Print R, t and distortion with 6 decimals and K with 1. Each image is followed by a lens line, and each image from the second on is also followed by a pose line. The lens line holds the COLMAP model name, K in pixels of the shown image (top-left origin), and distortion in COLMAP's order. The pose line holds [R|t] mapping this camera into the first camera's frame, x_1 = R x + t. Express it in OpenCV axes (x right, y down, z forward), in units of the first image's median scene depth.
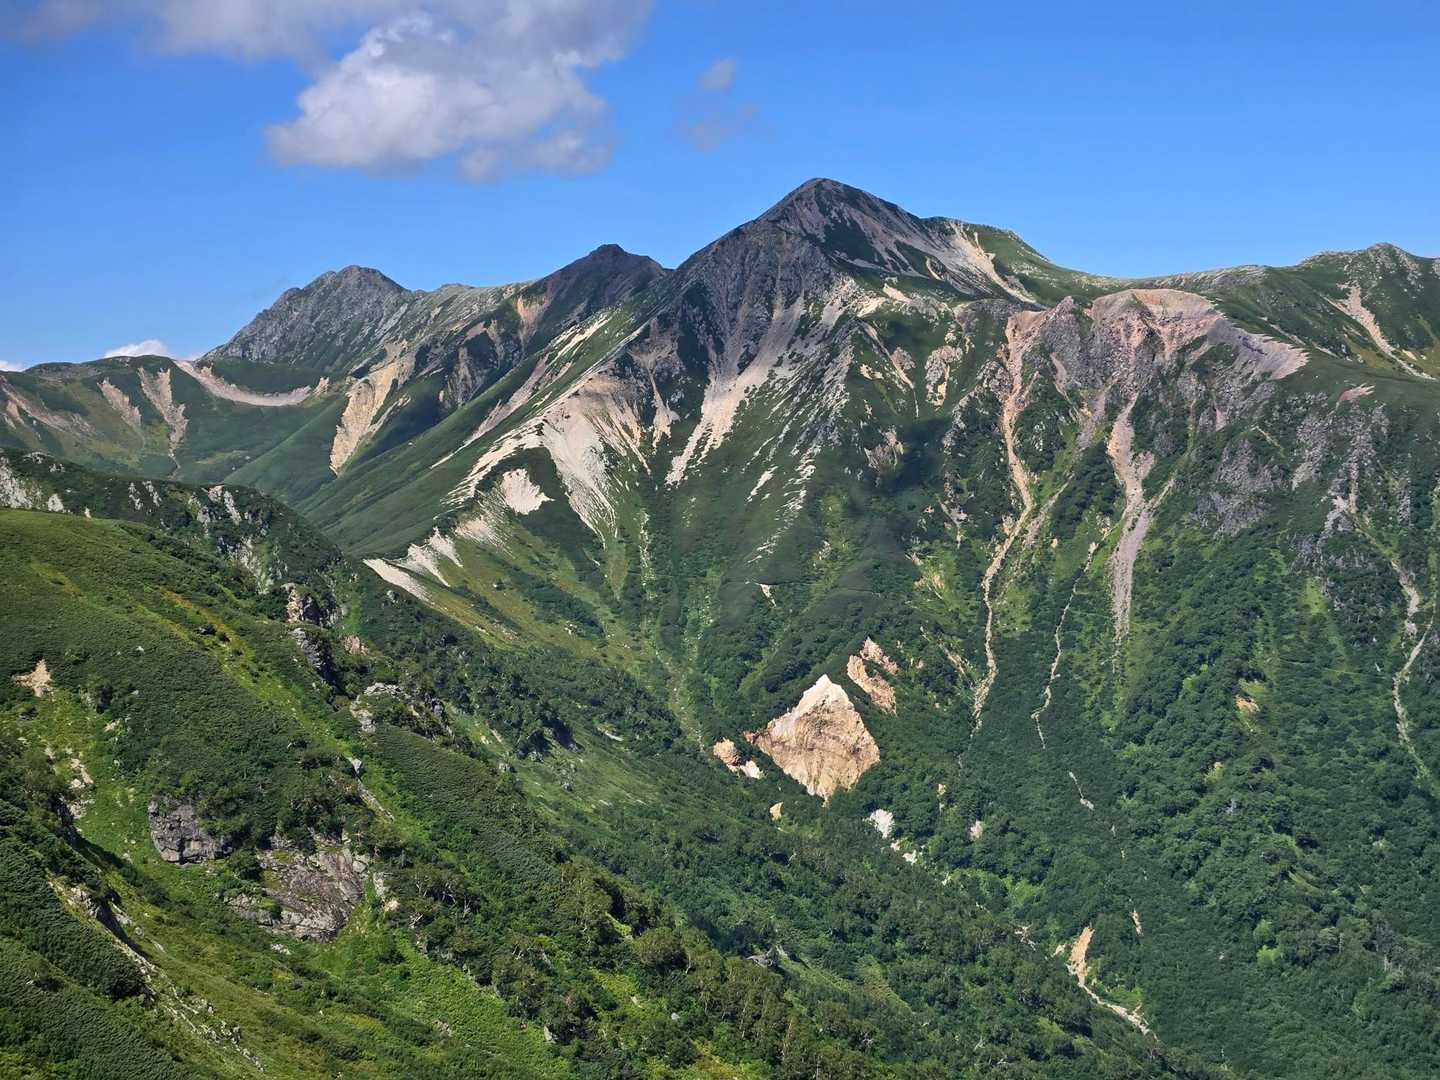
lens RADIAL K [[2598.8, 0, 719.4], [0, 2598.8, 549.0], [0, 0, 1]] dist [-0.077345, 0.000000]
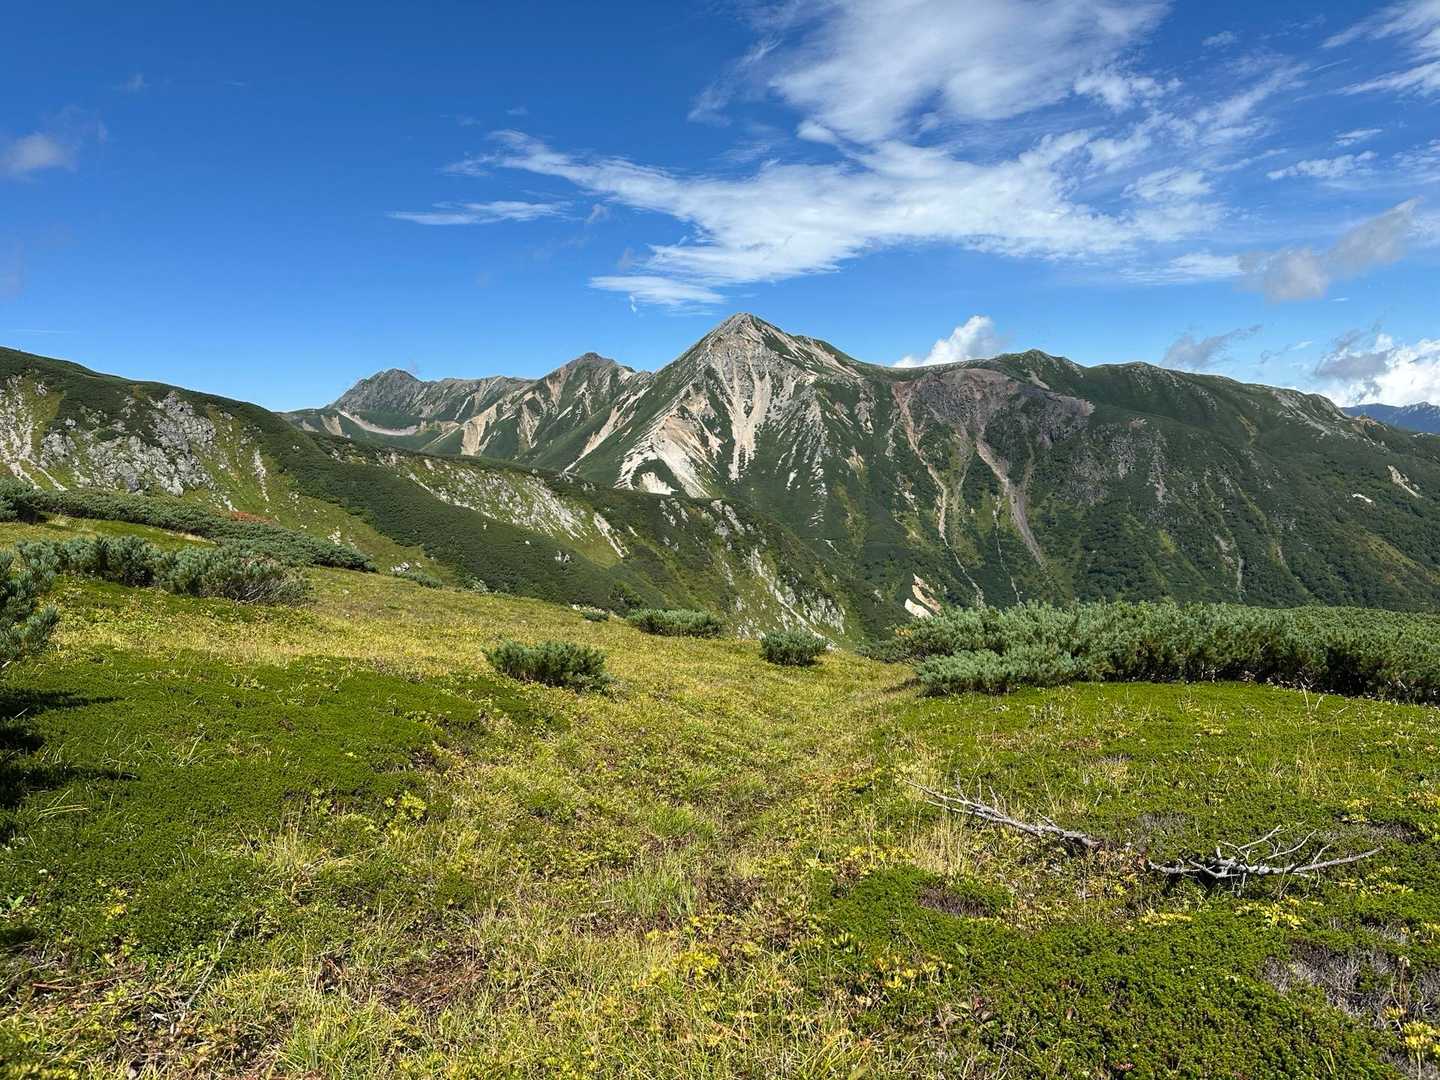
lens RADIAL K [[1000.1, 0, 715.2], [0, 1000.1, 550.7], [0, 0, 1]] dist [0.103428, -0.005915]
pose [[0.974796, -0.029068, 0.221197, -0.173567], [0.016455, 0.998143, 0.058654, -0.016783], [-0.222491, -0.053536, 0.973464, 0.337985]]
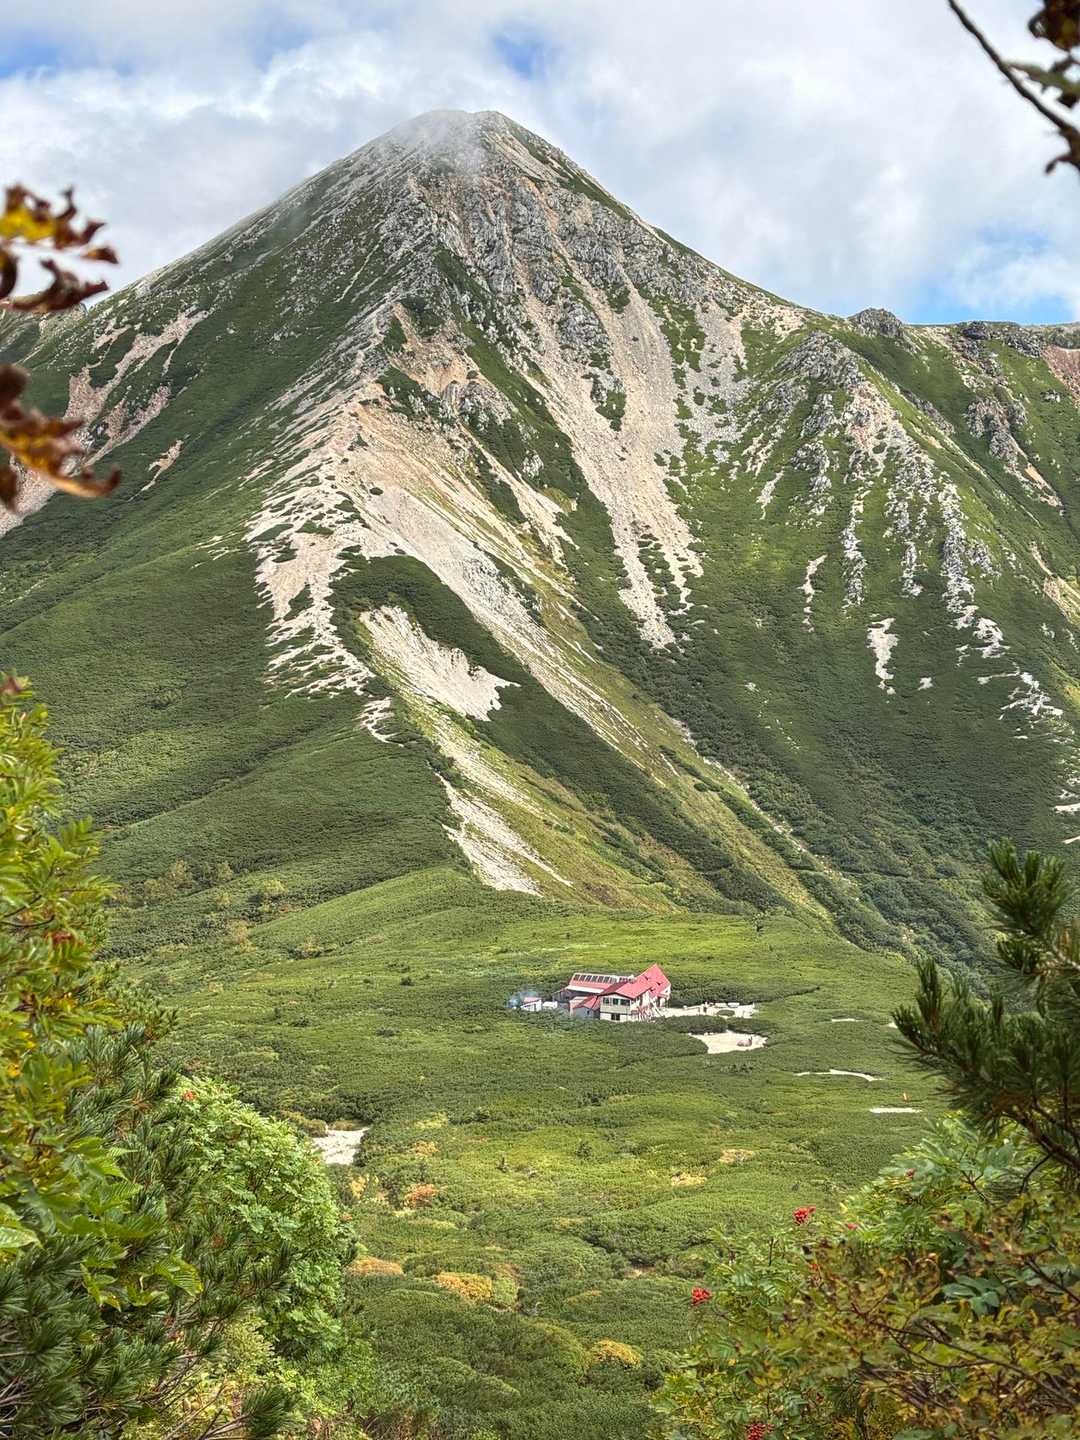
lens RADIAL K [[2174.4, 0, 537.9], [0, 2174.4, 798.2], [0, 0, 1]] dist [0.138116, 0.000000]
pose [[0.879283, -0.011686, 0.476156, -0.214218], [-0.016140, 0.998394, 0.054308, -0.018655], [-0.476026, -0.055437, 0.877682, 0.647762]]
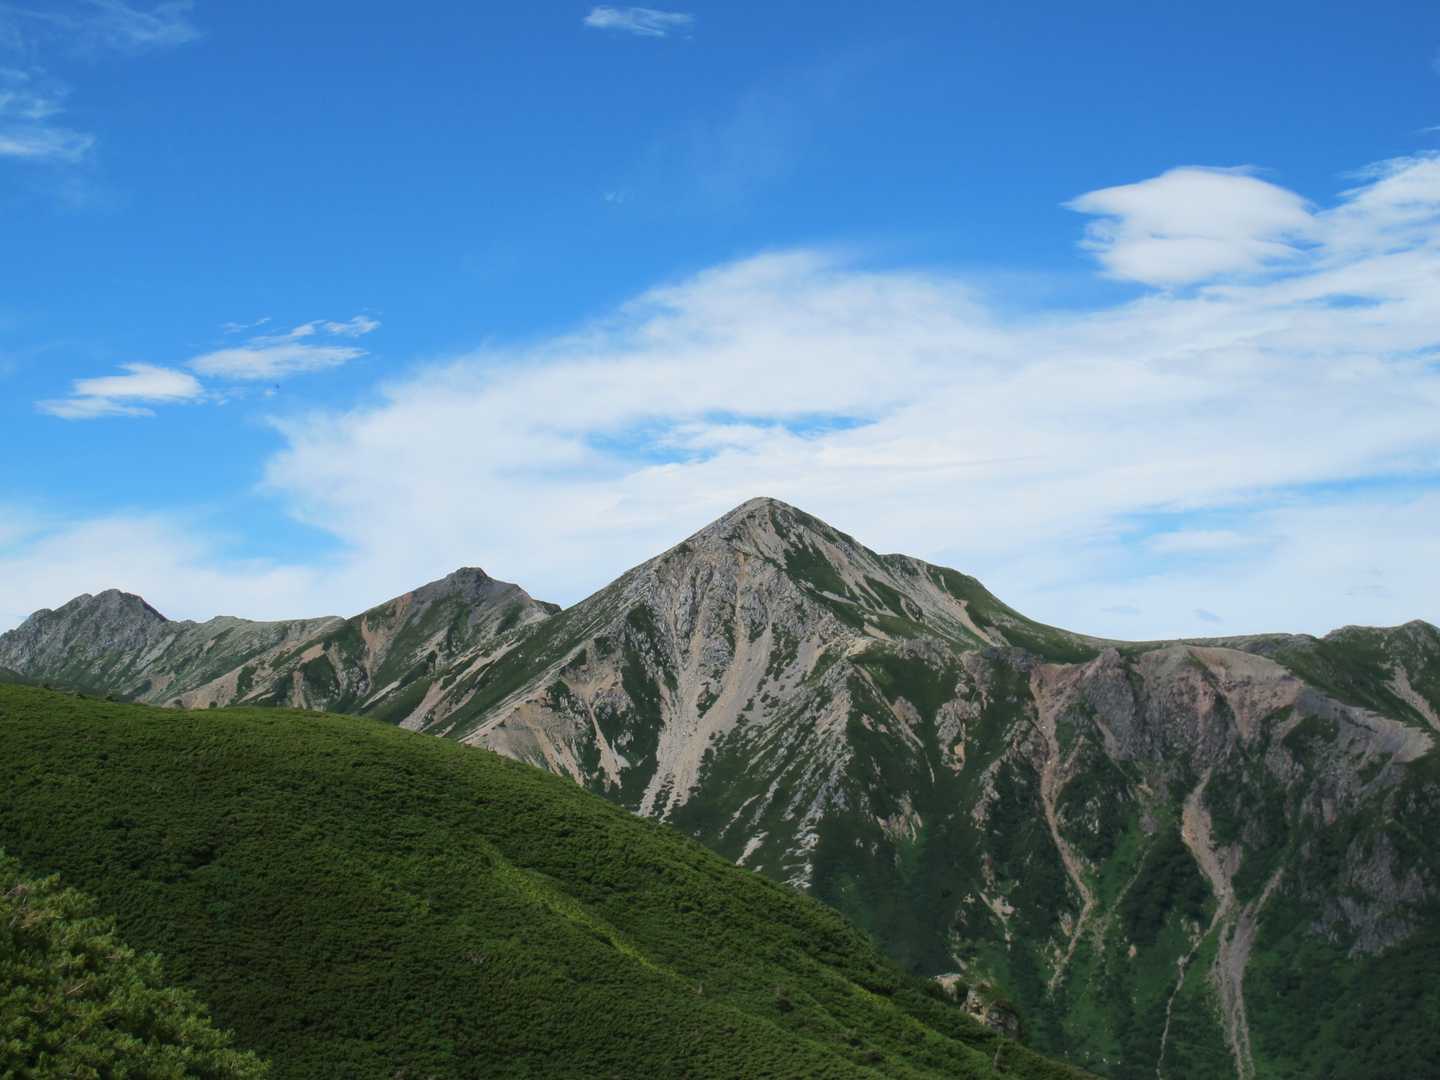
lens RADIAL K [[2598.8, 0, 655.7], [0, 2598.8, 555.4], [0, 0, 1]] dist [-0.077345, 0.000000]
pose [[0.992790, 0.077182, 0.091716, -0.086283], [-0.062964, 0.986846, -0.148901, 0.004716], [-0.102002, 0.142052, 0.984590, 0.203530]]
